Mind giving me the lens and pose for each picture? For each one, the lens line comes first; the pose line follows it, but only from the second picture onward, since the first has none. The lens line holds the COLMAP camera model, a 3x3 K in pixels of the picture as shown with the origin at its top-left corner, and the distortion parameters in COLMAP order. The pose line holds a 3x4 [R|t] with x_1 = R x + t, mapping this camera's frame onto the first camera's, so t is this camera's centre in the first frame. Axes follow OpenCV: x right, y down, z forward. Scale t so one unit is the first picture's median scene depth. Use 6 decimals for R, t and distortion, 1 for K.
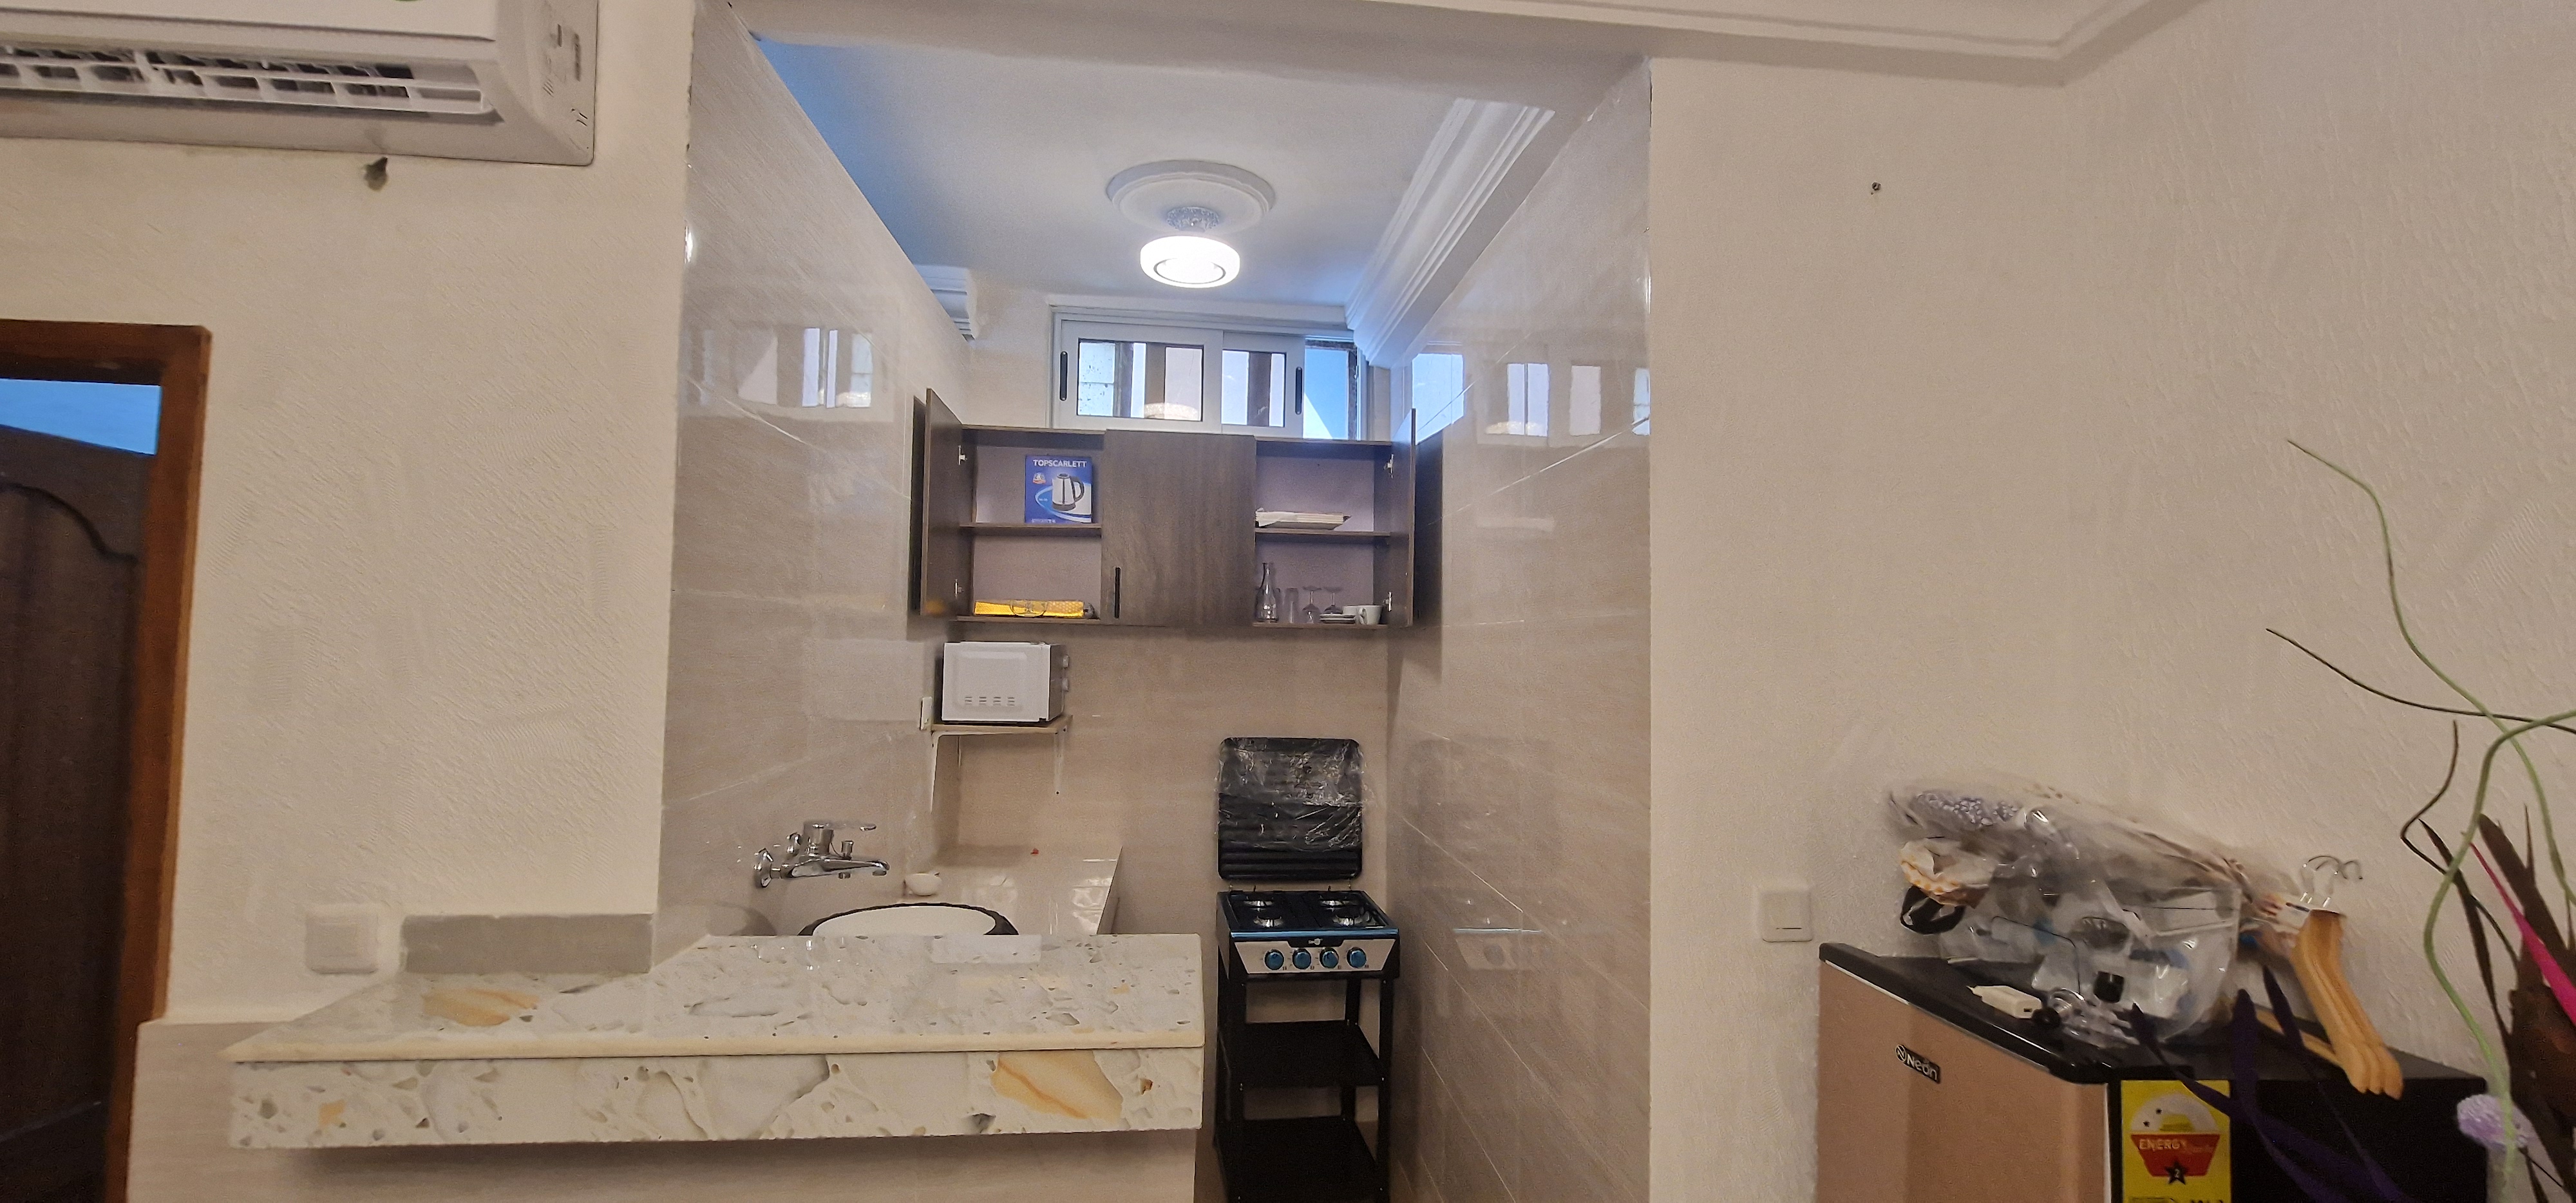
lens RADIAL K [[1068.9, 0, 1290.2], [0, 1068.9, 600.1], [0, 0, 1]] dist [-0.008490, -0.000183]
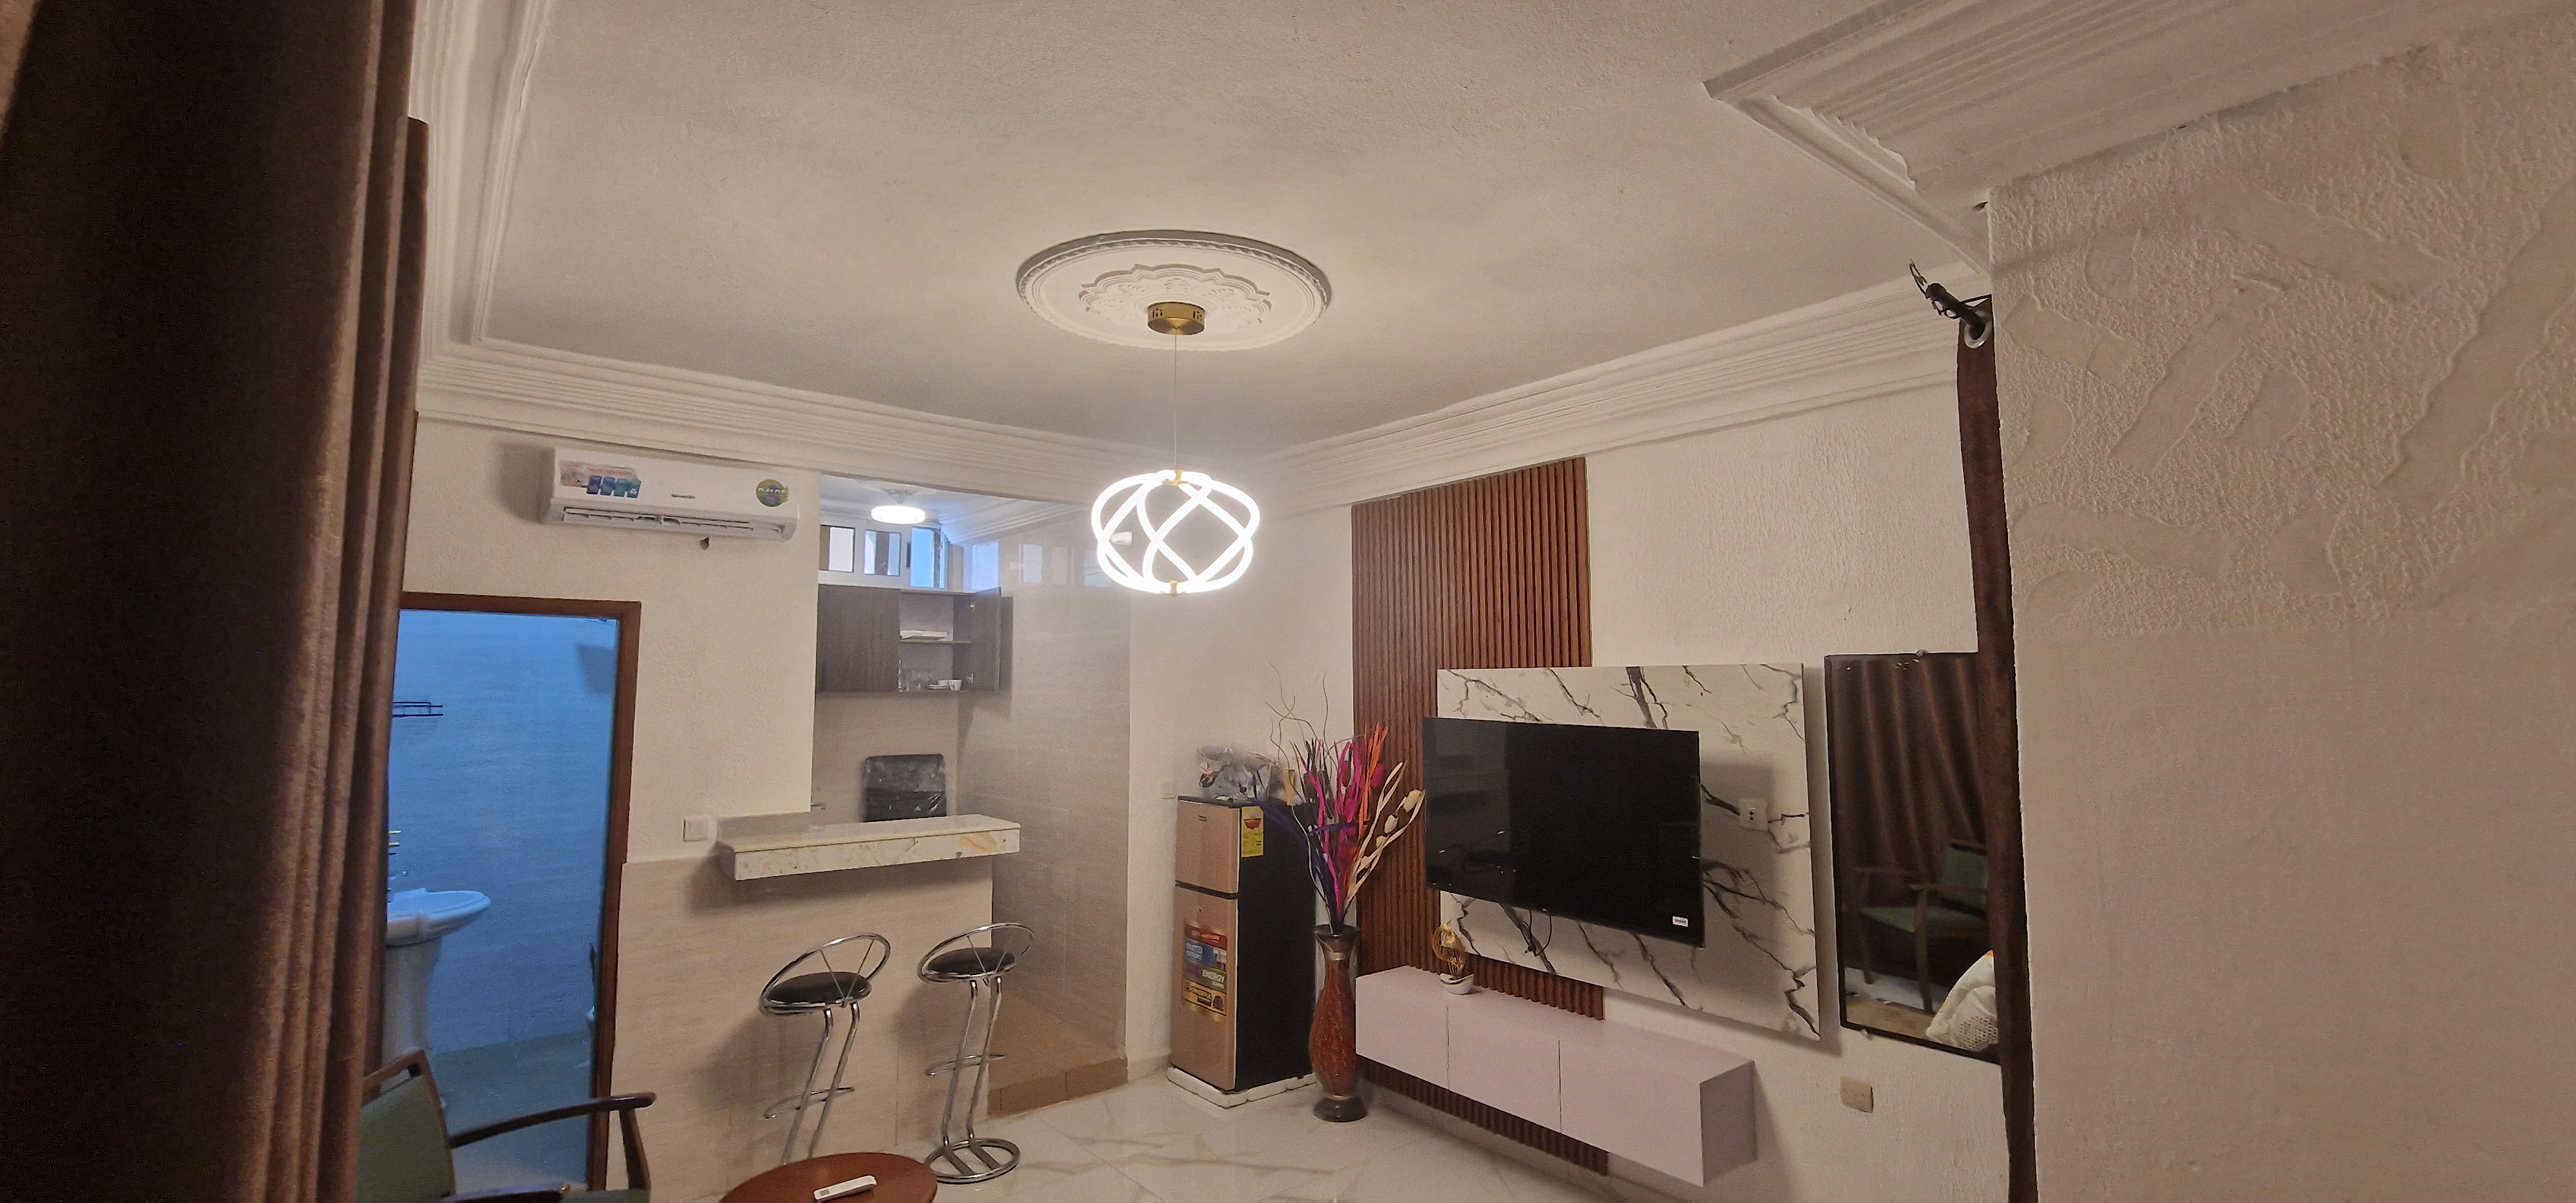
lens RADIAL K [[1068.9, 0, 1283.0], [0, 1068.9, 598.8], [0, 0, 1]] dist [-0.008490, -0.000183]
pose [[0.839196, 0.027686, 0.543123, -0.484715], [-0.010322, 0.999334, -0.034993, -0.080980], [-0.543731, 0.023760, 0.838923, -0.913893]]
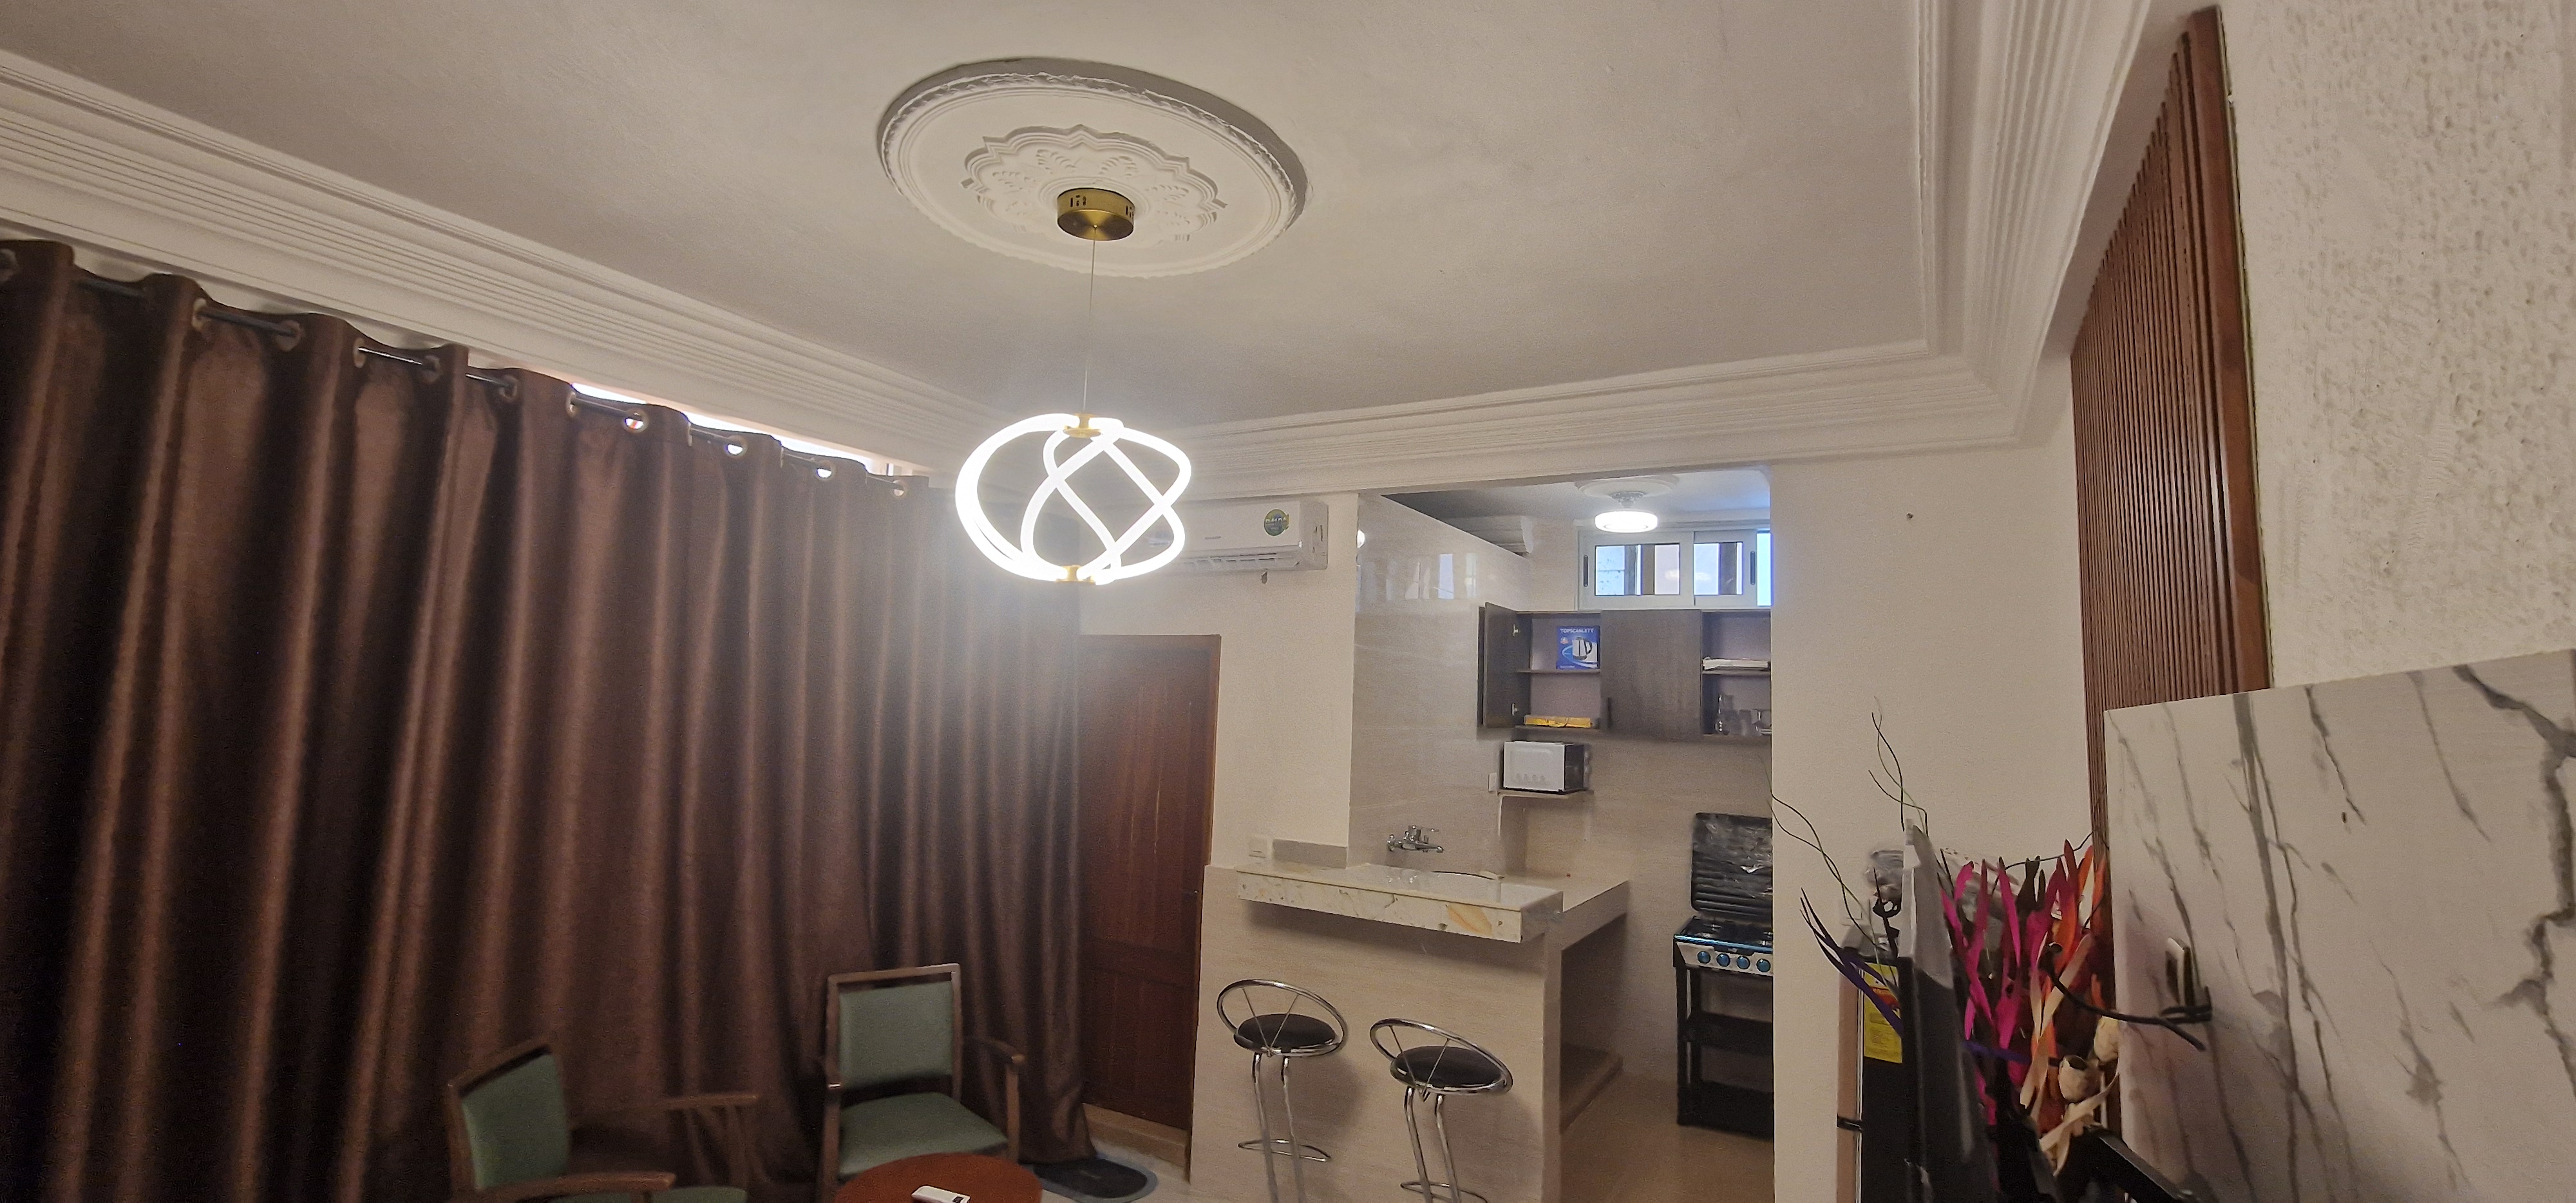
lens RADIAL K [[1068.9, 0, 1274.0], [0, 1068.9, 594.0], [0, 0, 1]] dist [-0.008490, -0.000183]
pose [[0.797766, -0.048310, -0.601029, 0.398809], [-0.000600, 0.996721, -0.080911, -0.054744], [0.602967, 0.064908, 0.795121, -0.570792]]
